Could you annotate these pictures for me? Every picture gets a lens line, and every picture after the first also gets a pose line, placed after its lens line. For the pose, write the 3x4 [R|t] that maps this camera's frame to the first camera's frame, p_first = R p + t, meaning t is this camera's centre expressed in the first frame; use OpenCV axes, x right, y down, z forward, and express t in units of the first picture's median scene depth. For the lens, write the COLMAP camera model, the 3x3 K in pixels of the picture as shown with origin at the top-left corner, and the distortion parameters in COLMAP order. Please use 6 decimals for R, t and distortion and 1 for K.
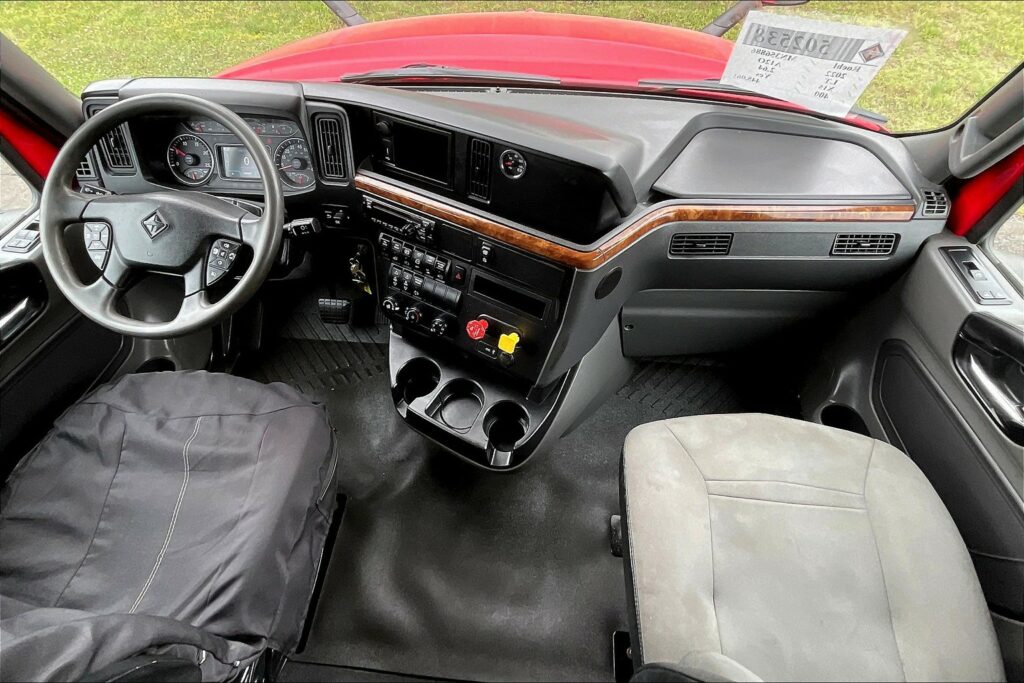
lens RADIAL K [[463.6, 0, 497.5], [0, 463.6, 314.0], [0, 0, 1]] dist [0.001746, -0.015171]
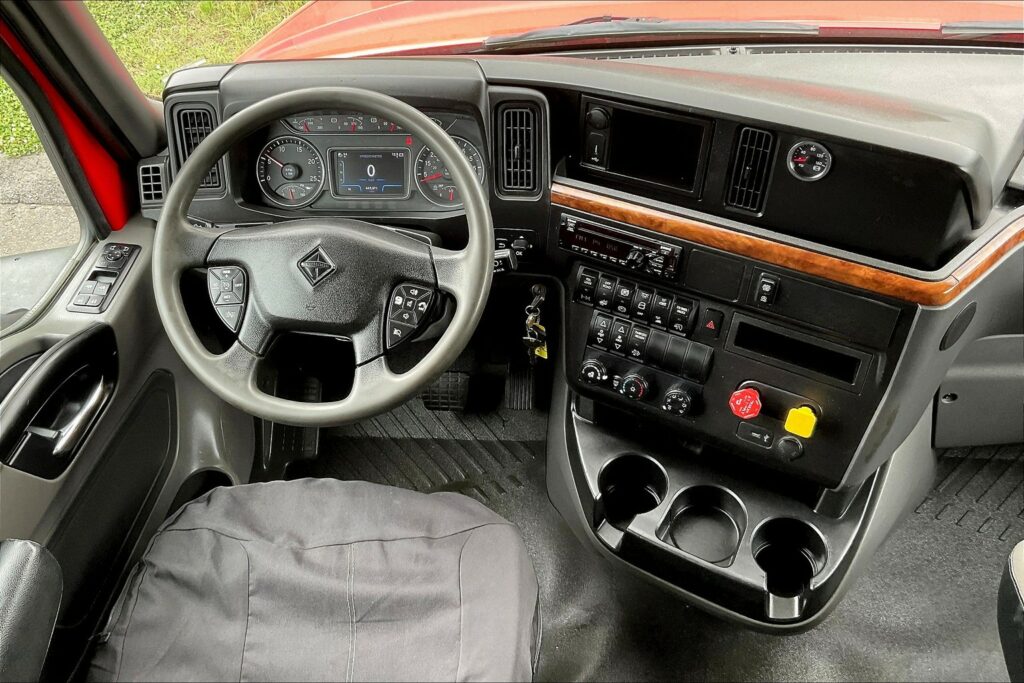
lens RADIAL K [[841.0, 0, 487.0], [0, 841.0, 322.4], [0, 0, 1]] dist [0.081928, -0.145946]
pose [[0.997947, -0.036238, -0.052808, -0.358985], [0.030834, 0.994532, -0.099773, 0.028563], [0.056135, 0.097940, 0.993608, -0.249798]]
